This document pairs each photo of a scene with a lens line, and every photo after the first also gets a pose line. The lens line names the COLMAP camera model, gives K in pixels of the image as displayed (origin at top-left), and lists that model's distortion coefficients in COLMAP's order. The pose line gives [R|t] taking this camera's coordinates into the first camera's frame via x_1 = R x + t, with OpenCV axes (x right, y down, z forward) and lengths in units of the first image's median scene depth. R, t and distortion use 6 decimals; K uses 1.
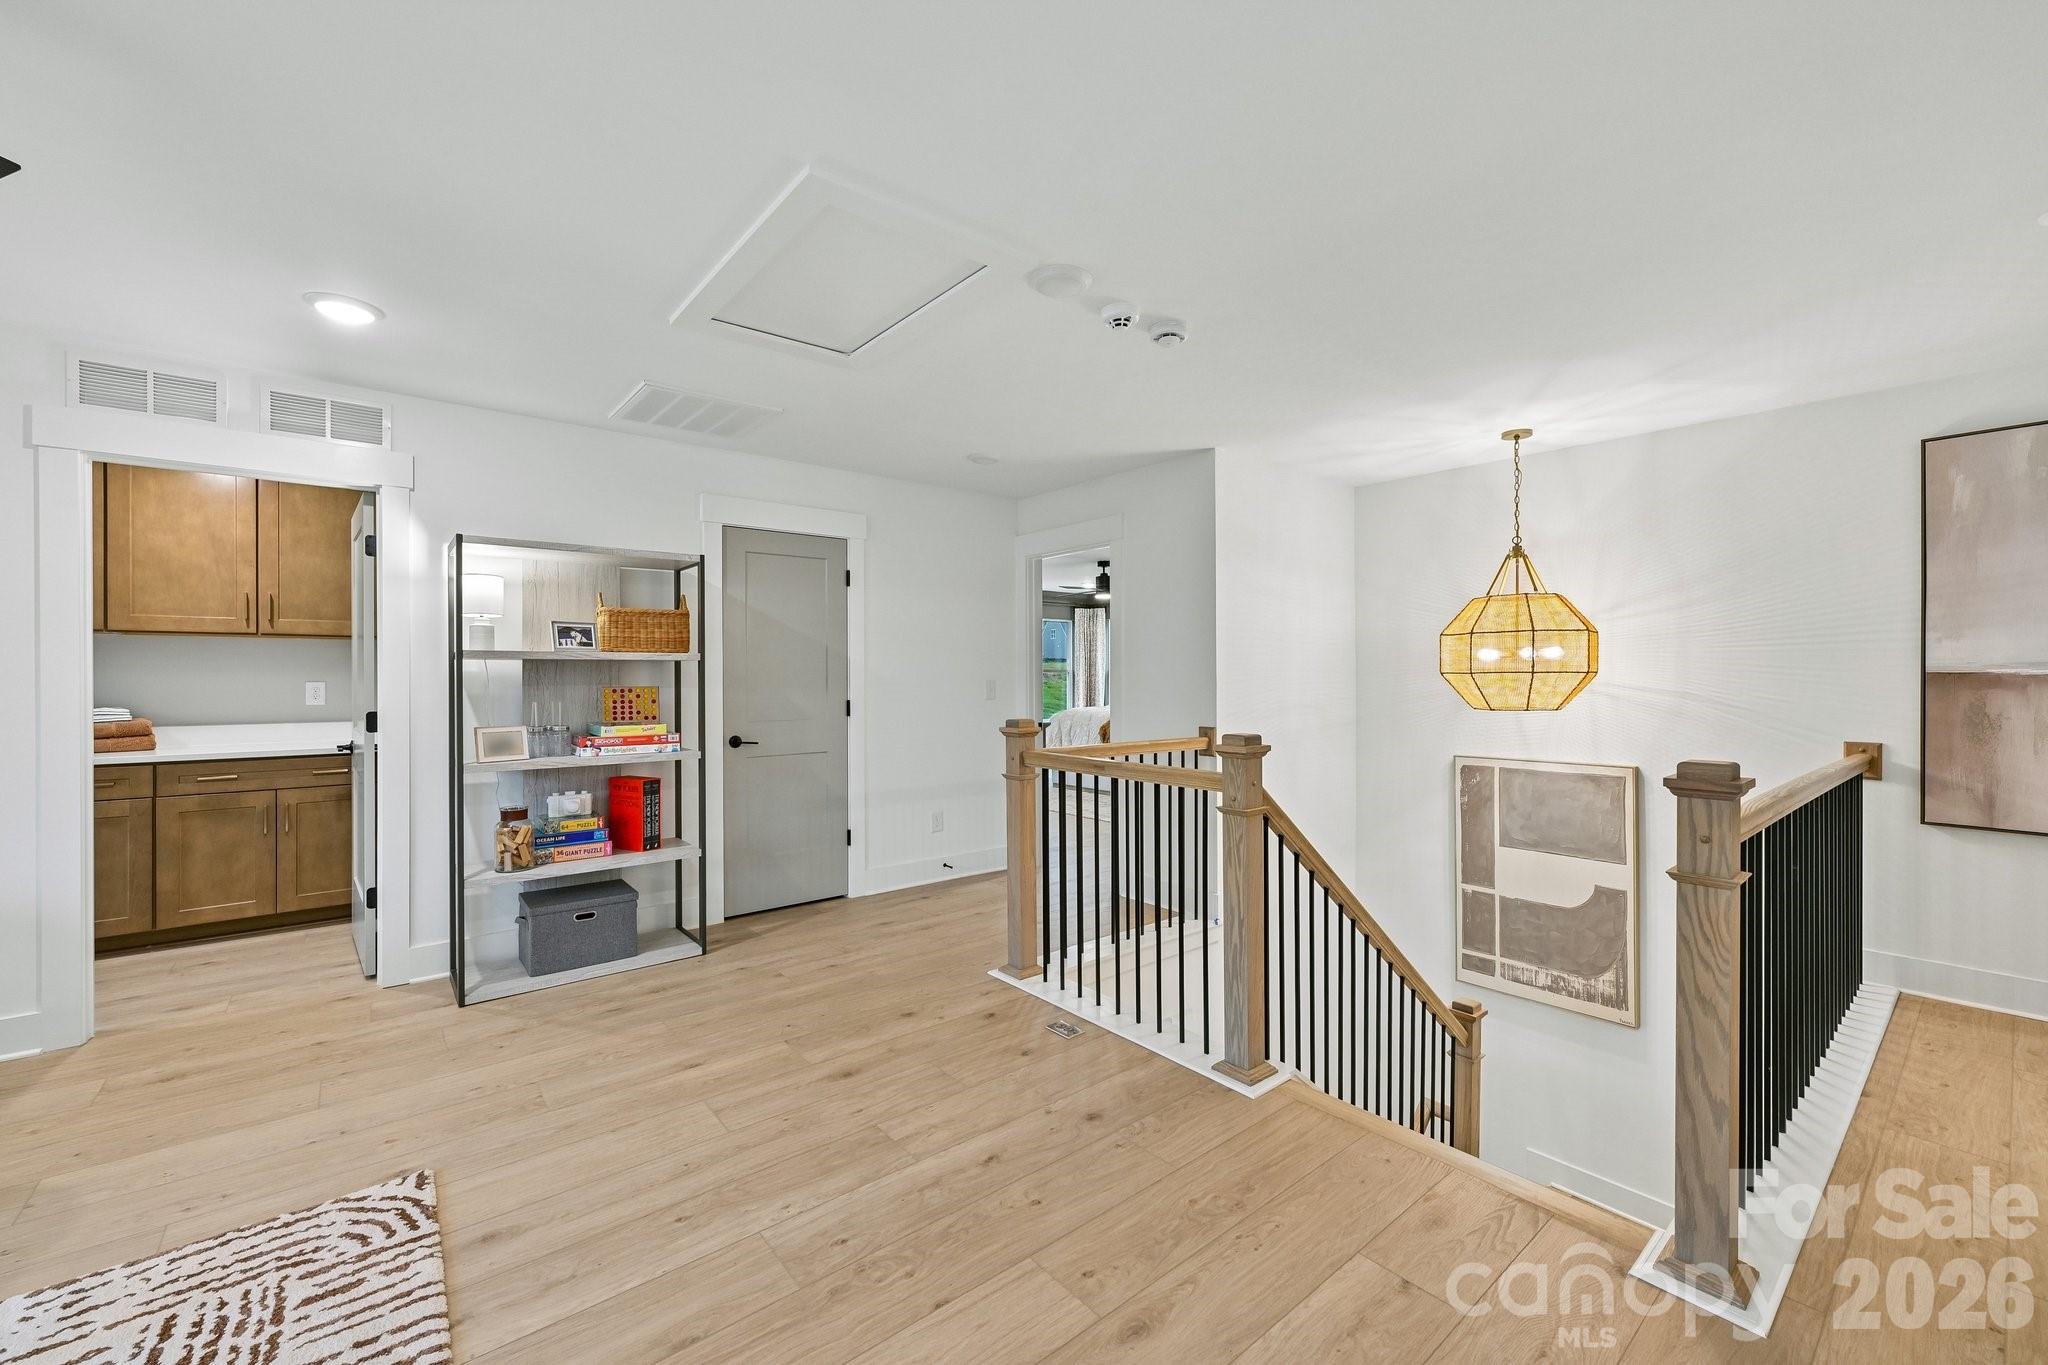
lens RADIAL K [[824.8, 0, 1015.2], [0, 824.8, 673.9], [0, 0, 1]] dist [0.003652, -0.001073]
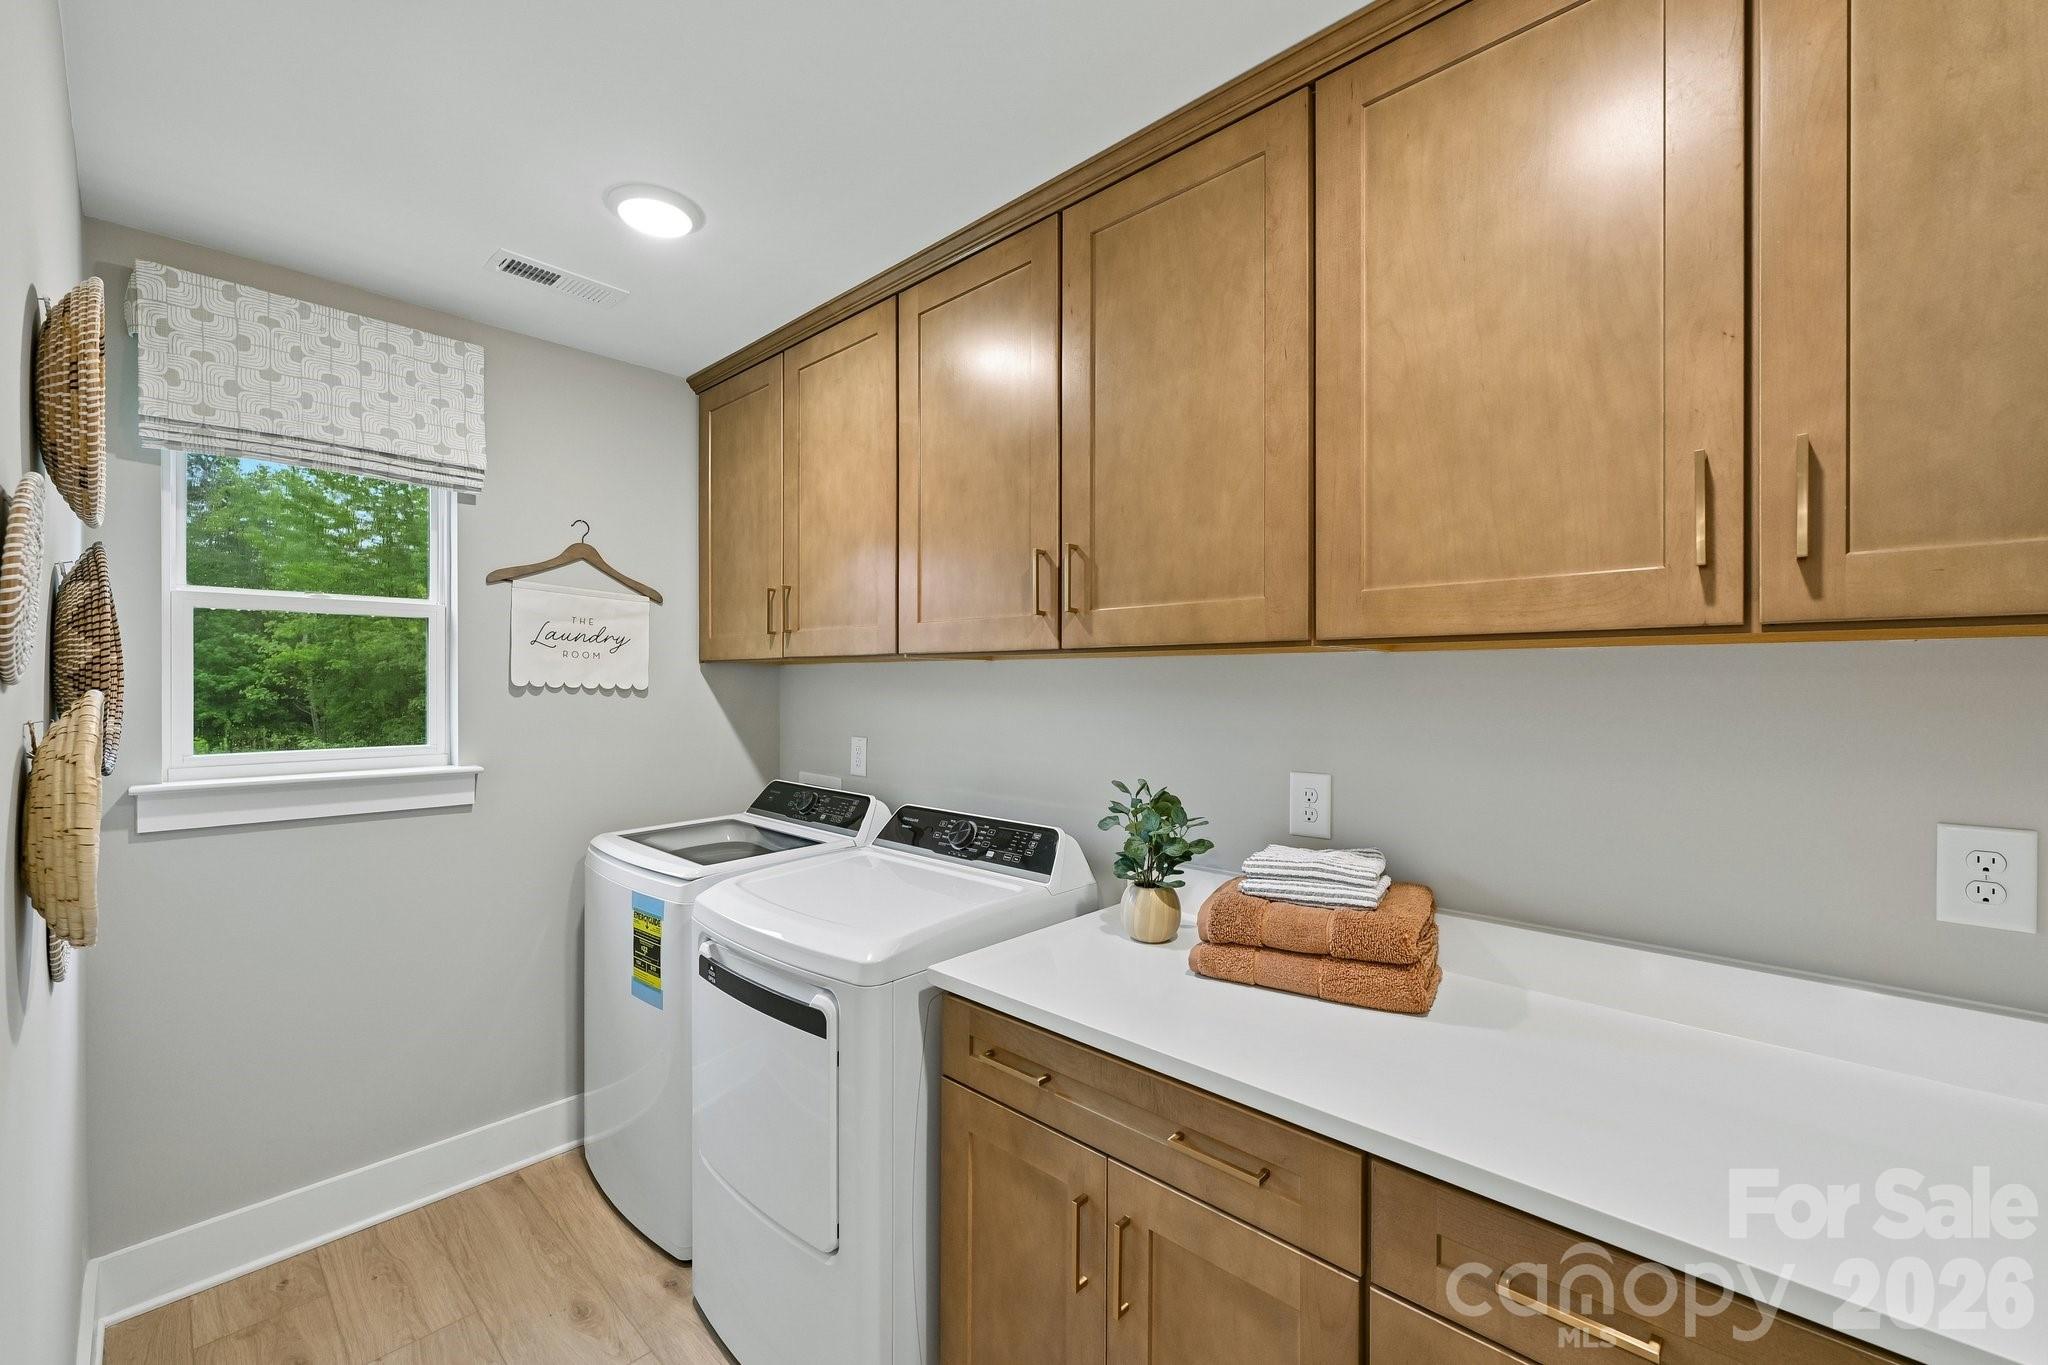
lens RADIAL K [[824.8, 0, 1021.2], [0, 824.8, 681.5], [0, 0, 1]] dist [0.003652, -0.001073]
pose [[0.147886, 0.001268, -0.989004, -0.737744], [-0.001525, 0.999998, 0.001054, -0.033867], [0.989003, 0.001353, 0.147888, 0.785814]]
